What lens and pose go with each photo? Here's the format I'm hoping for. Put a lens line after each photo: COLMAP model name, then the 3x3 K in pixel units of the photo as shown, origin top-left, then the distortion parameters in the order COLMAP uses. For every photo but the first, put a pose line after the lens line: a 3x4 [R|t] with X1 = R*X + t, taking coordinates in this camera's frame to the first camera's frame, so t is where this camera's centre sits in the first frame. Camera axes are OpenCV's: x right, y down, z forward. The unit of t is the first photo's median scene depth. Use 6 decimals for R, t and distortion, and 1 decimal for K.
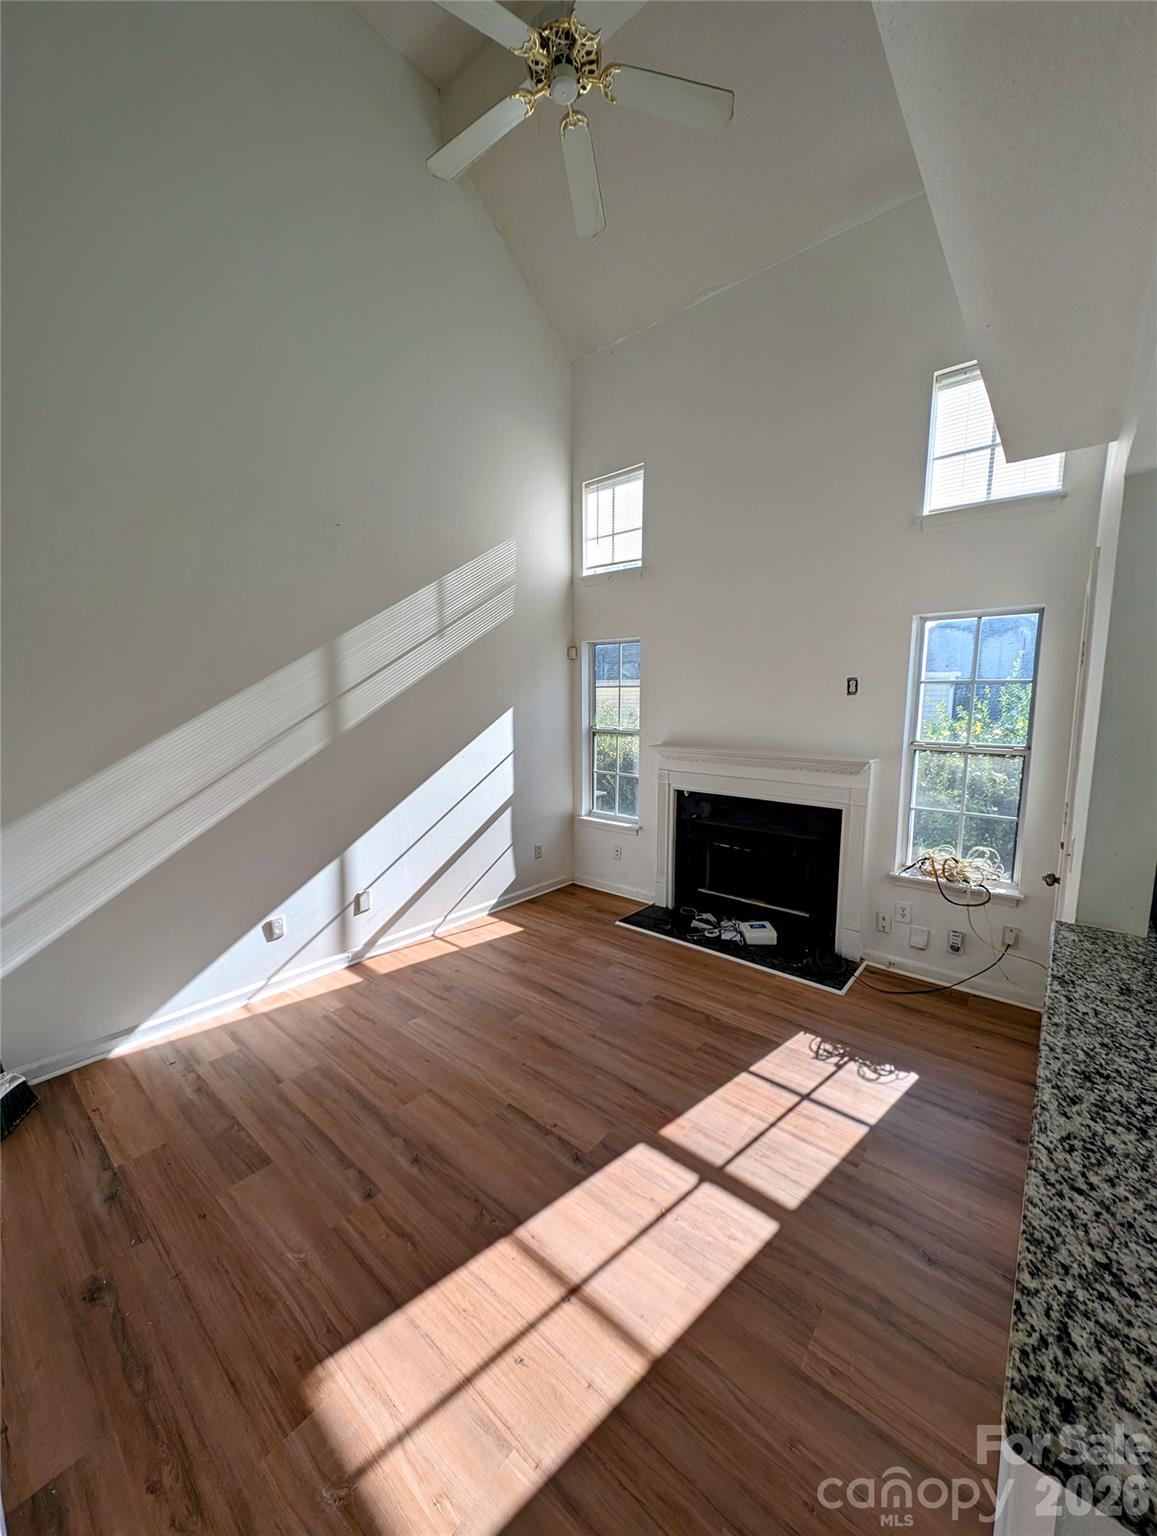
lens RADIAL K [[549.2, 0, 578.5], [0, 549.2, 768.0], [0, 0, 1]] dist [0.000166, -0.000023]
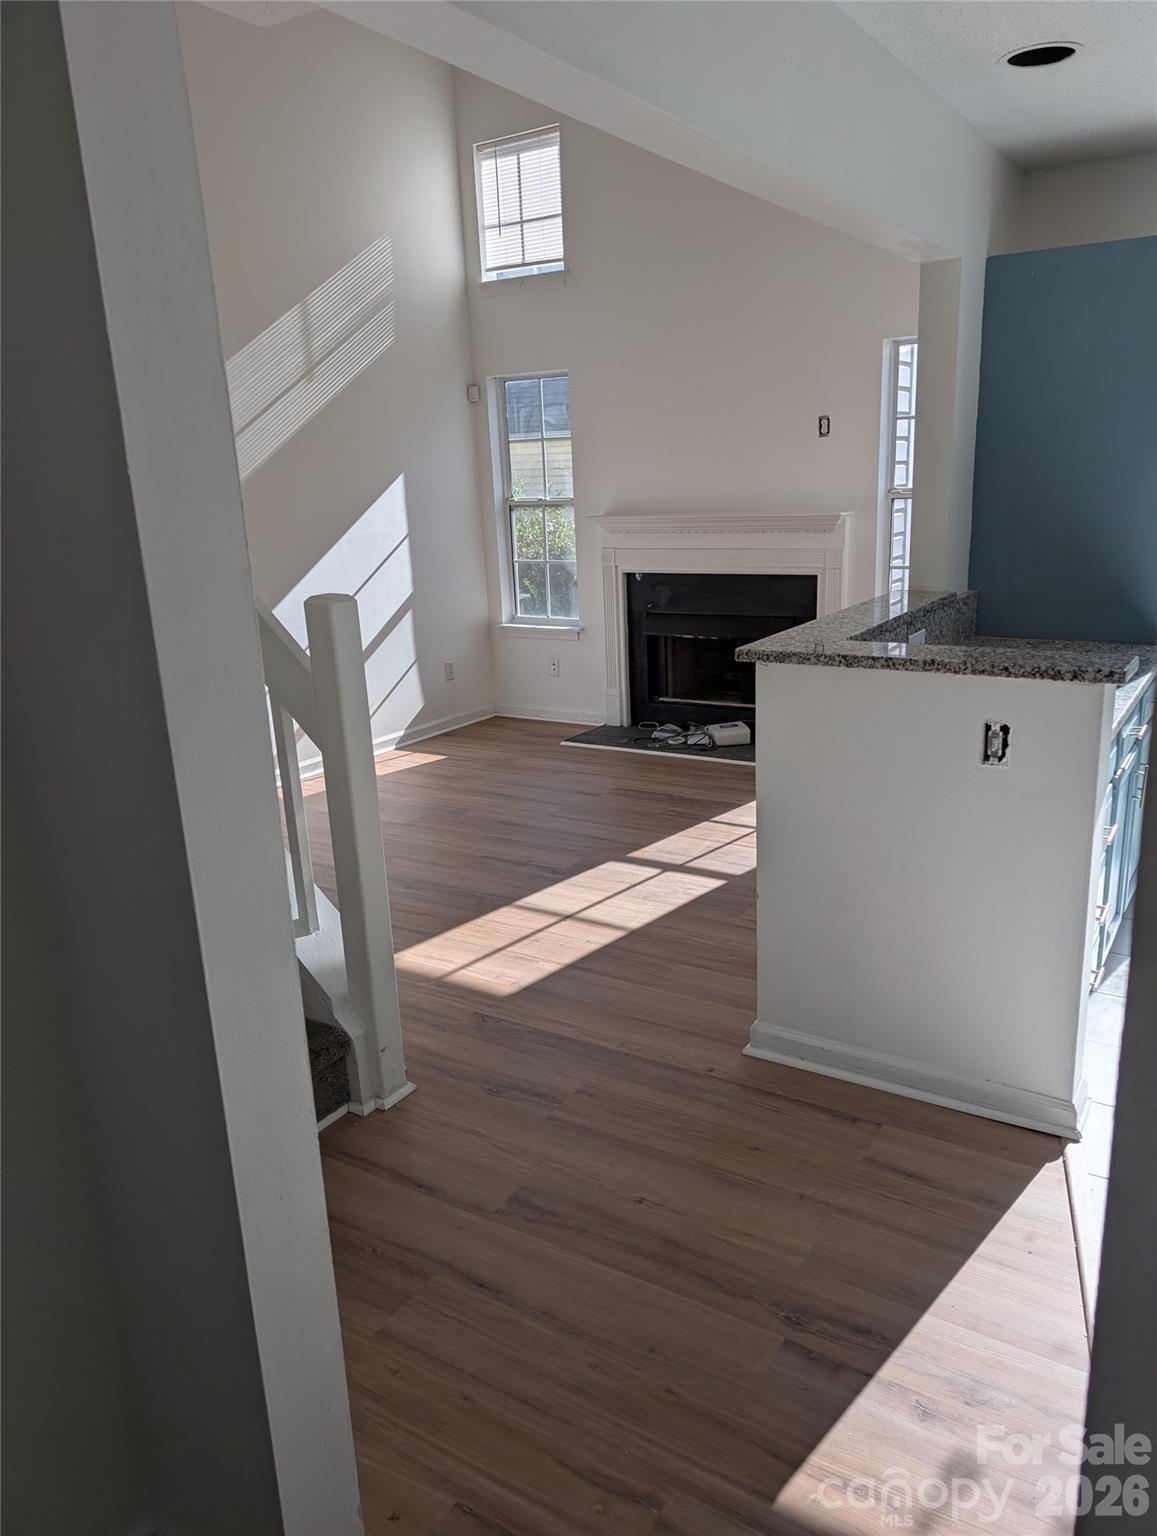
lens RADIAL K [[1043.7, 0, 578.5], [0, 1043.7, 768.0], [0, 0, 1]] dist [0.007873, -0.001328]
pose [[0.989375, -0.077729, 0.122860, -0.092243], [0.058814, 0.986827, 0.150709, 0.085430], [-0.132956, -0.141882, 0.980914, -0.486273]]
